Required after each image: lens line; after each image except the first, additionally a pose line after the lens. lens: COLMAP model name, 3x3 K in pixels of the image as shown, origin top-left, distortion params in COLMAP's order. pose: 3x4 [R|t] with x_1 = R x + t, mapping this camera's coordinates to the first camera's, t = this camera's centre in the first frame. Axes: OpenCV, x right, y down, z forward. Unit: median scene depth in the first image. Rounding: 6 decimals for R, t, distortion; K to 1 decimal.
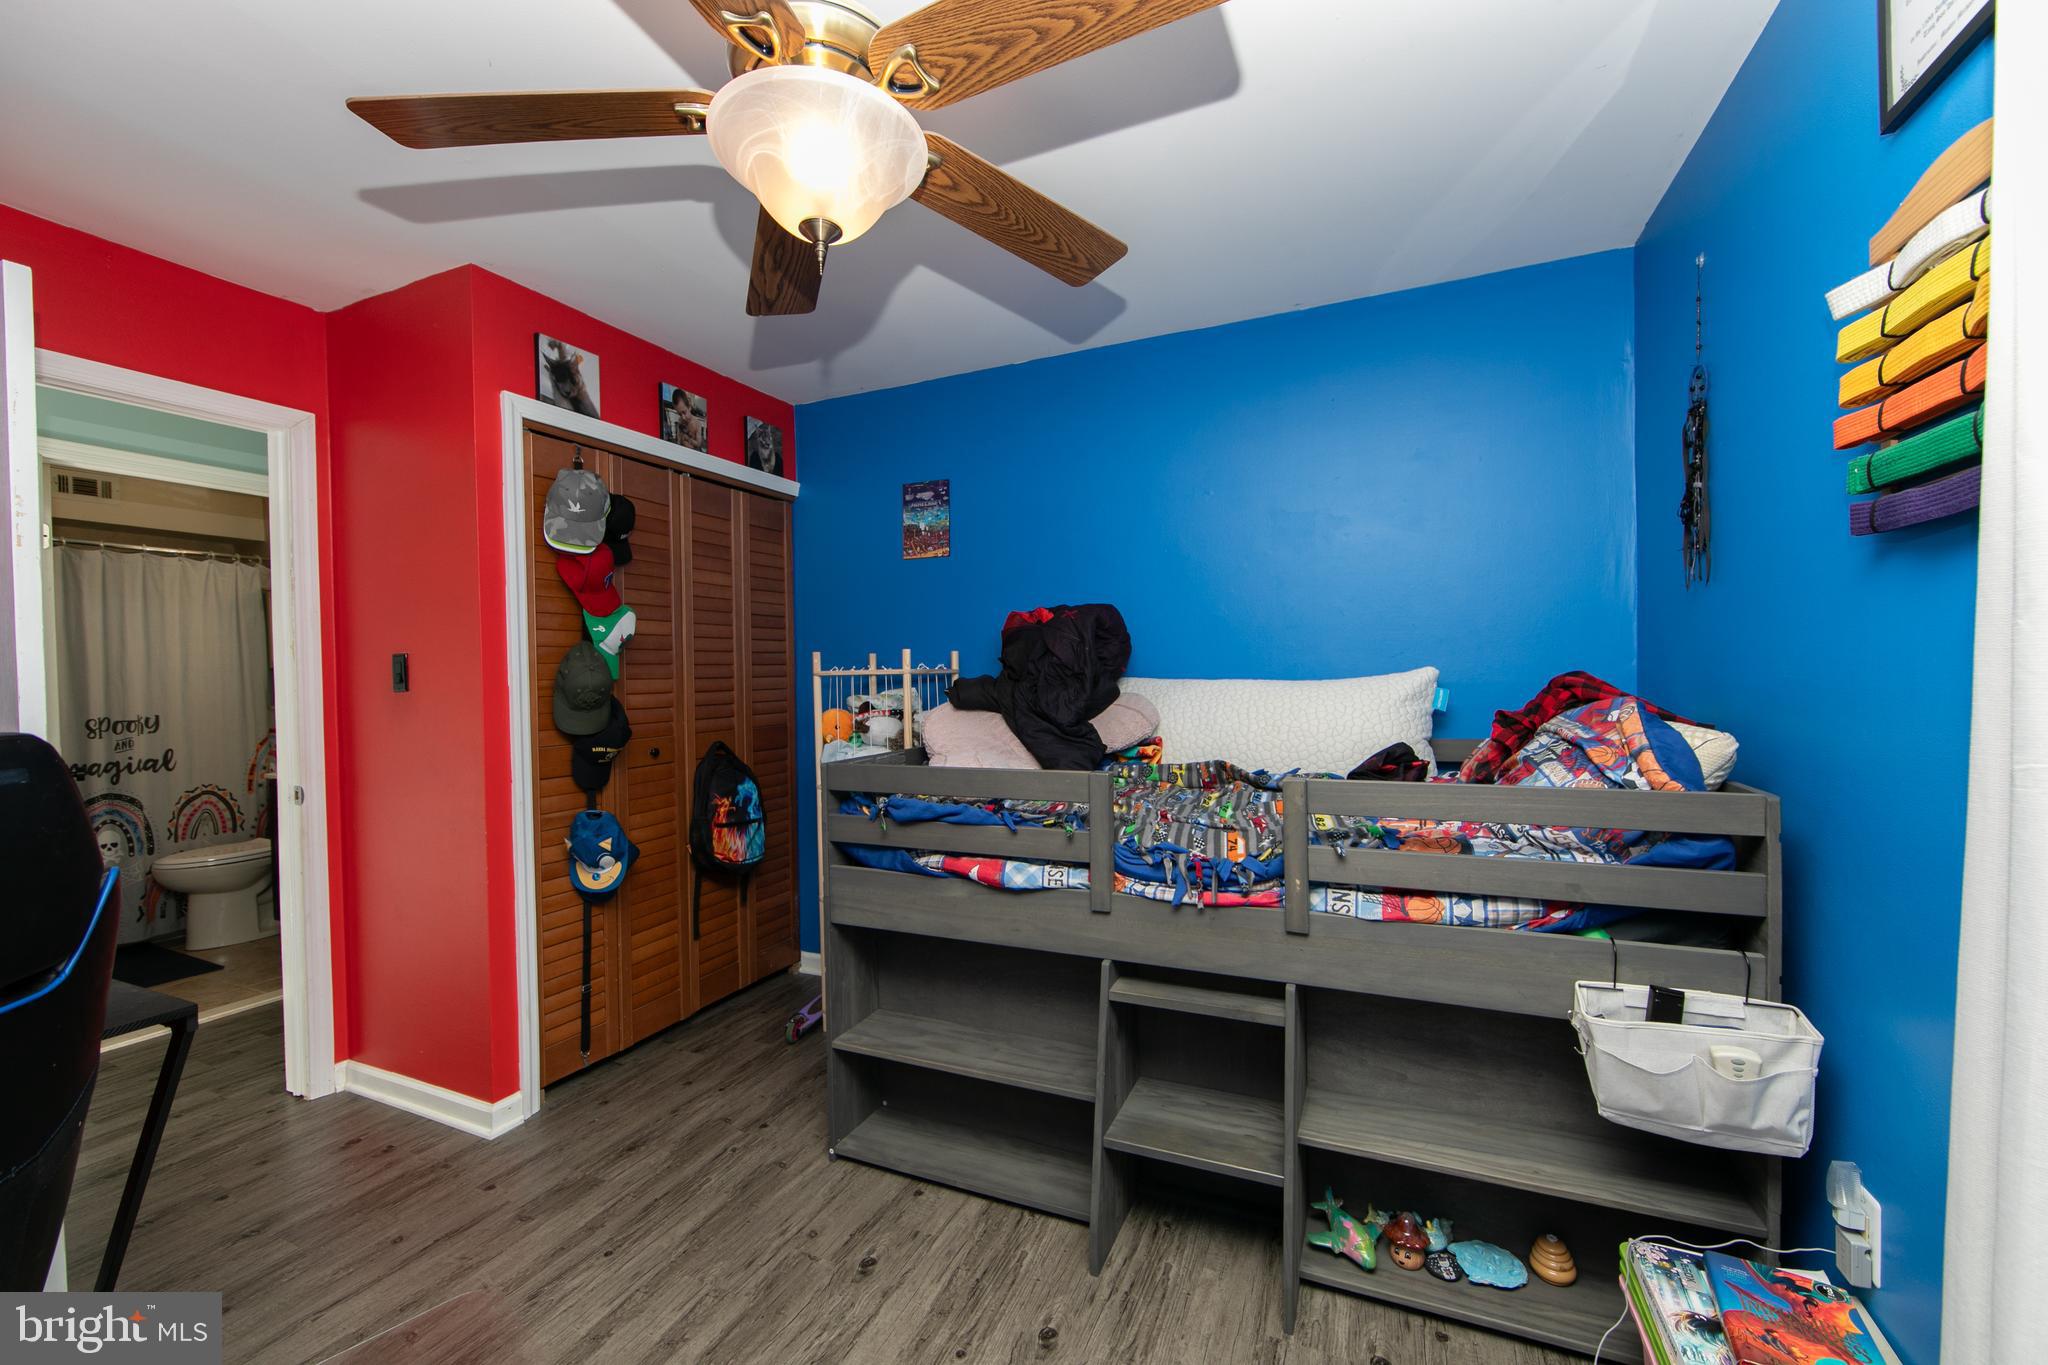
lens RADIAL K [[800.0, 0, 1023.8], [0, 800.0, 686.6], [0, 0, 1]] dist [-0.006519, -0.000052]
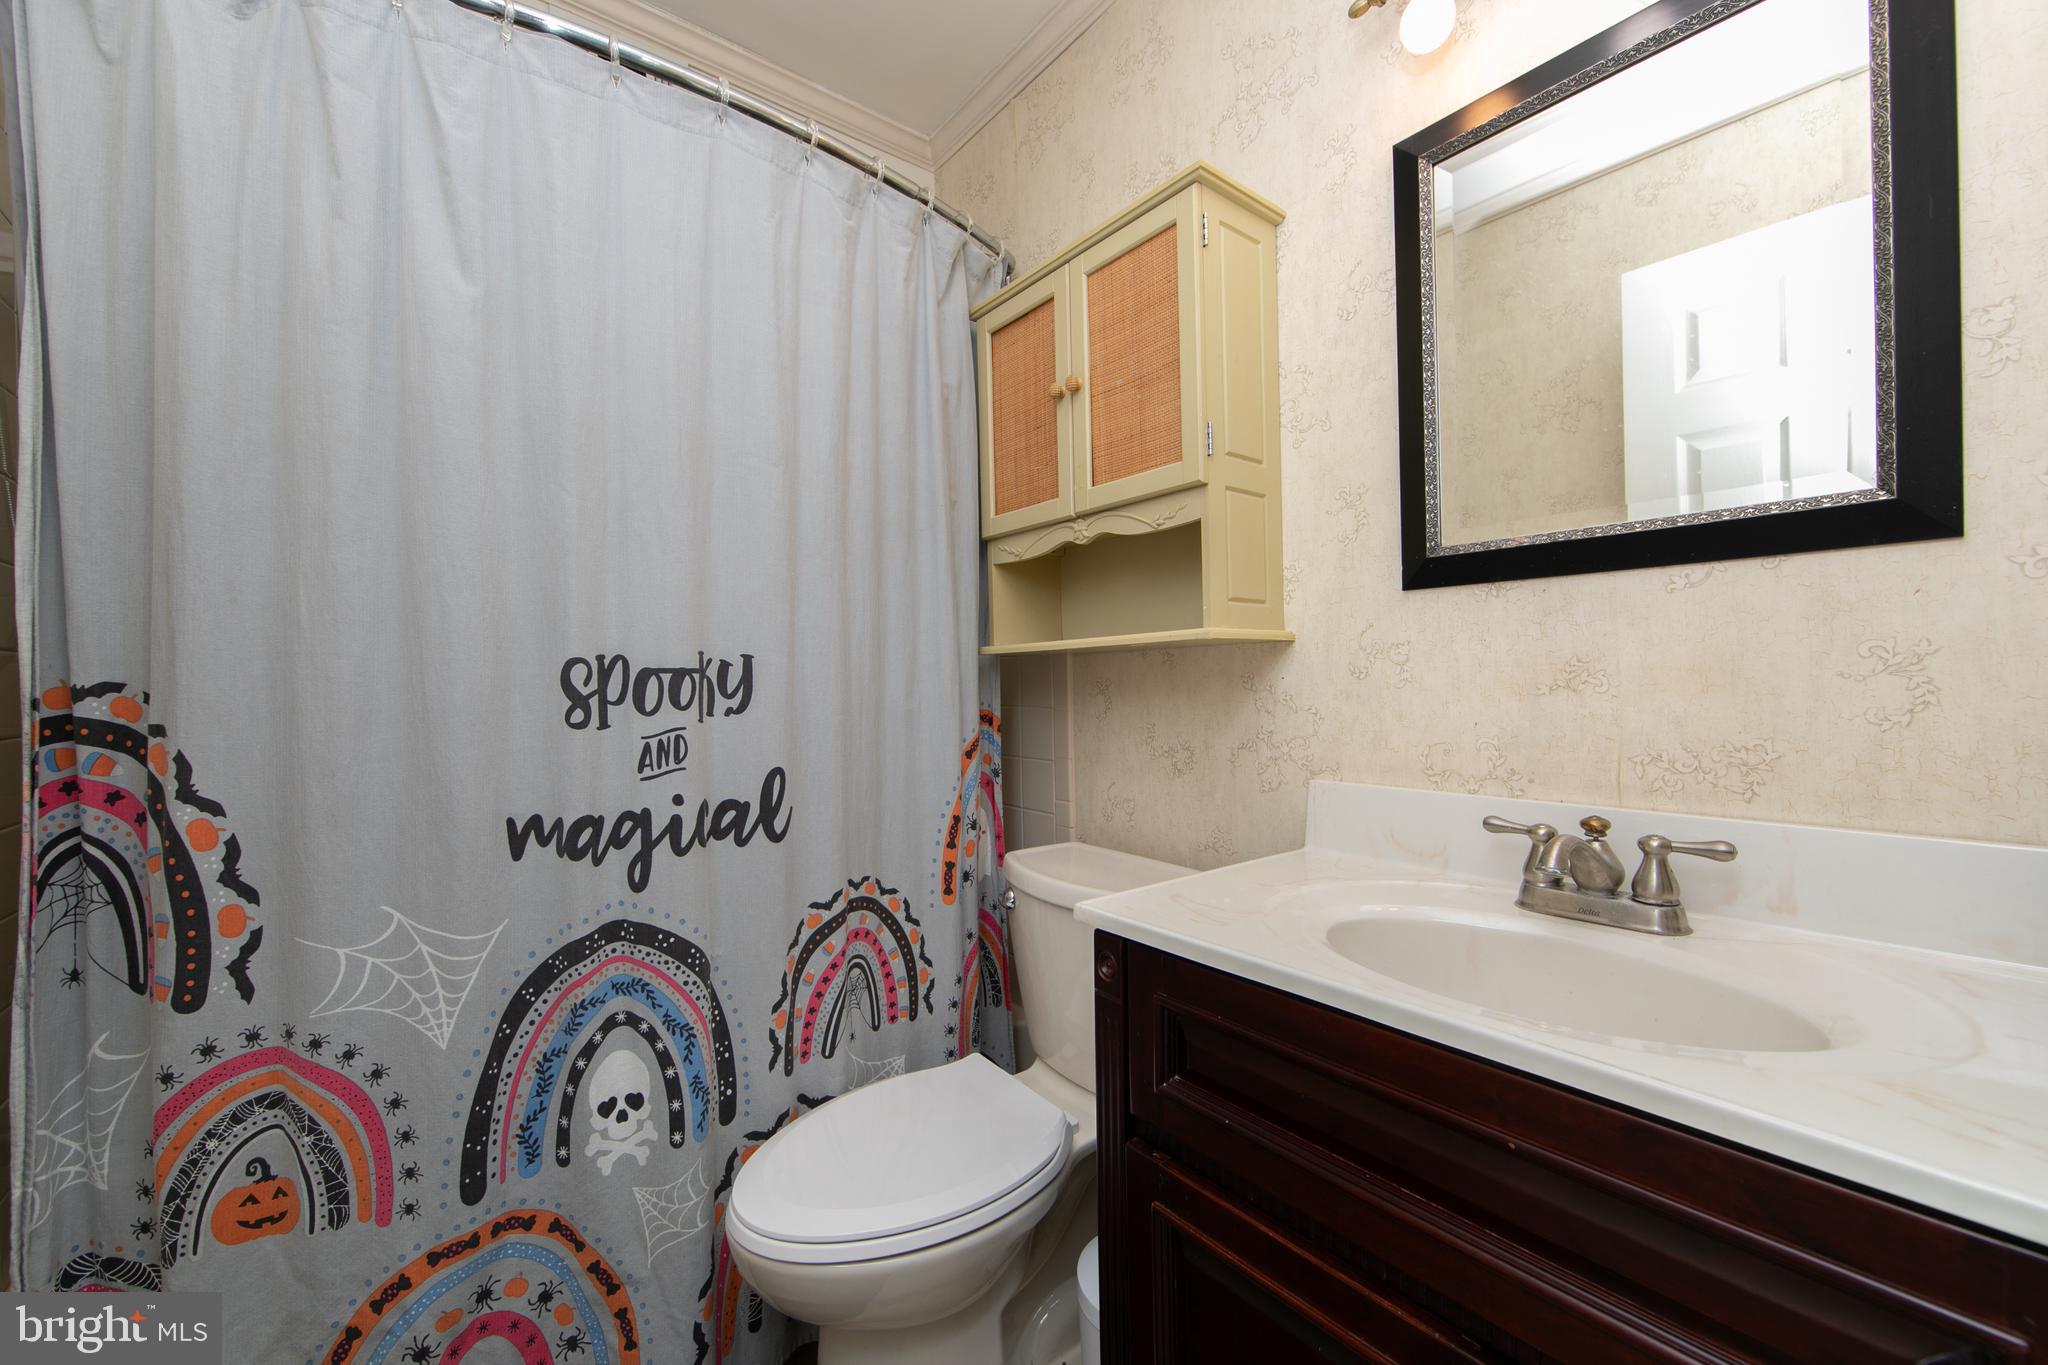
lens RADIAL K [[800.0, 0, 1024.8], [0, 800.0, 680.9], [0, 0, 1]] dist [-0.006519, -0.000052]
pose [[0.878103, 0.008487, -0.478396, -0.860387], [-0.010024, 0.999950, -0.000659, 0.045230], [0.478366, 0.005374, 0.878144, 0.789436]]
